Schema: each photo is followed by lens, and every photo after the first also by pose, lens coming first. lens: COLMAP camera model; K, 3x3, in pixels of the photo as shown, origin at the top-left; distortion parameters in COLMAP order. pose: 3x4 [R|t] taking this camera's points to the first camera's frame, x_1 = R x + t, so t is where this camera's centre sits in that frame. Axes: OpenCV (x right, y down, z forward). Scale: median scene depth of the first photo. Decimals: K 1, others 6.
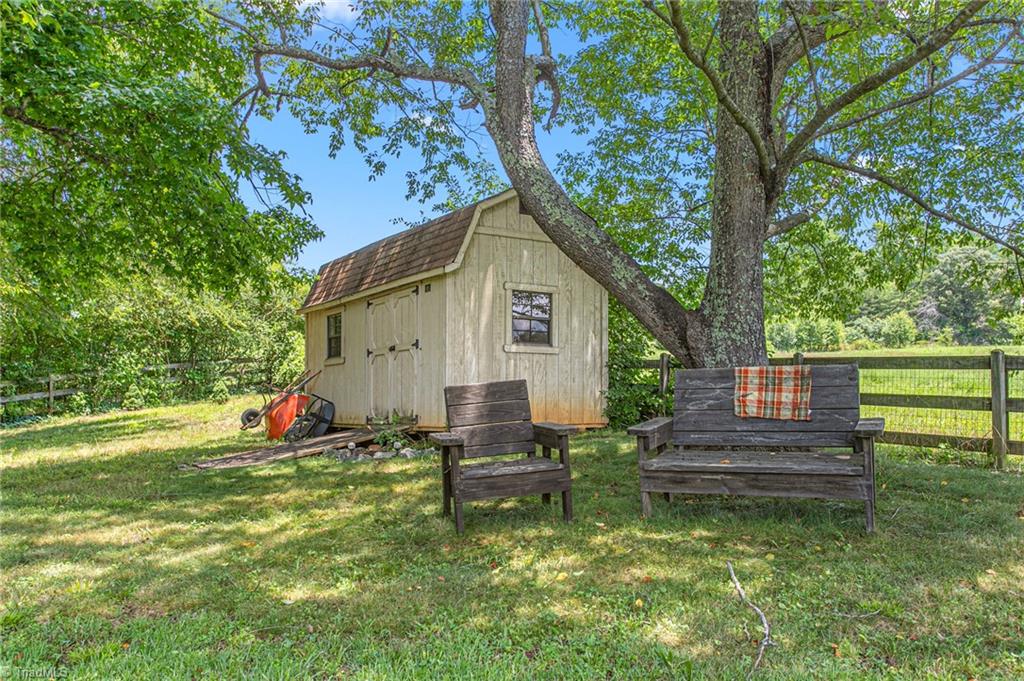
lens RADIAL K [[866.1, 0, 512.3], [0, 866.1, 342.5], [0, 0, 1]] dist [0.005530, 0.000677]
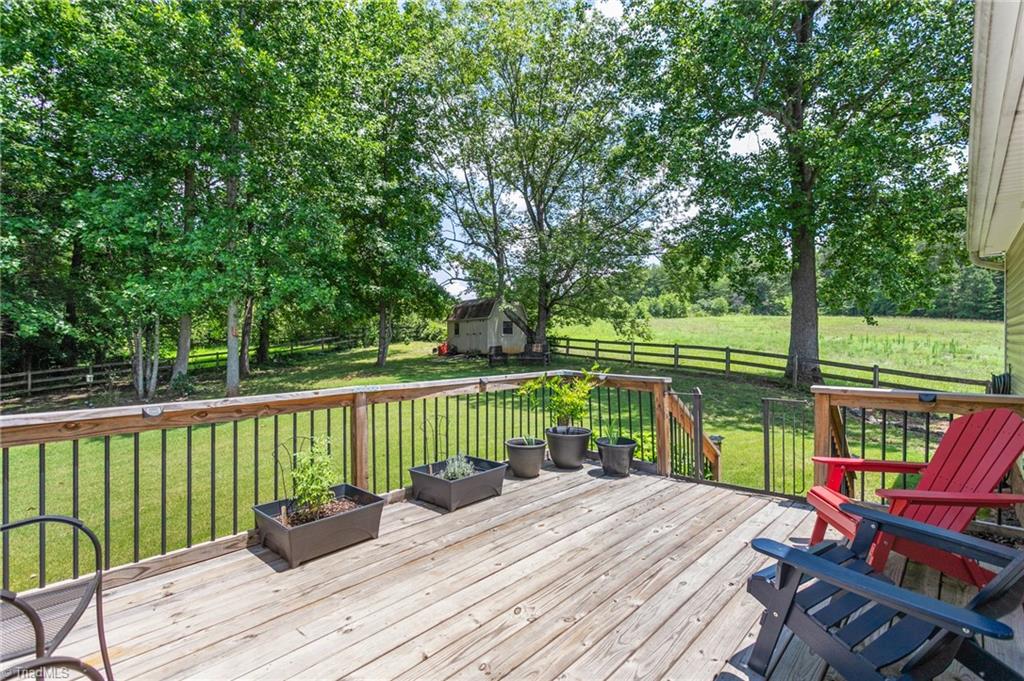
lens RADIAL K [[512.4, 0, 512.4], [0, 512.4, 338.0], [0, 0, 1]] dist [0.003722, 0.000275]
pose [[0.999881, 0.011695, -0.010024, 0.032401], [-0.011040, 0.997949, 0.063055, -0.064445], [0.010741, -0.062937, 0.997960, -0.711576]]
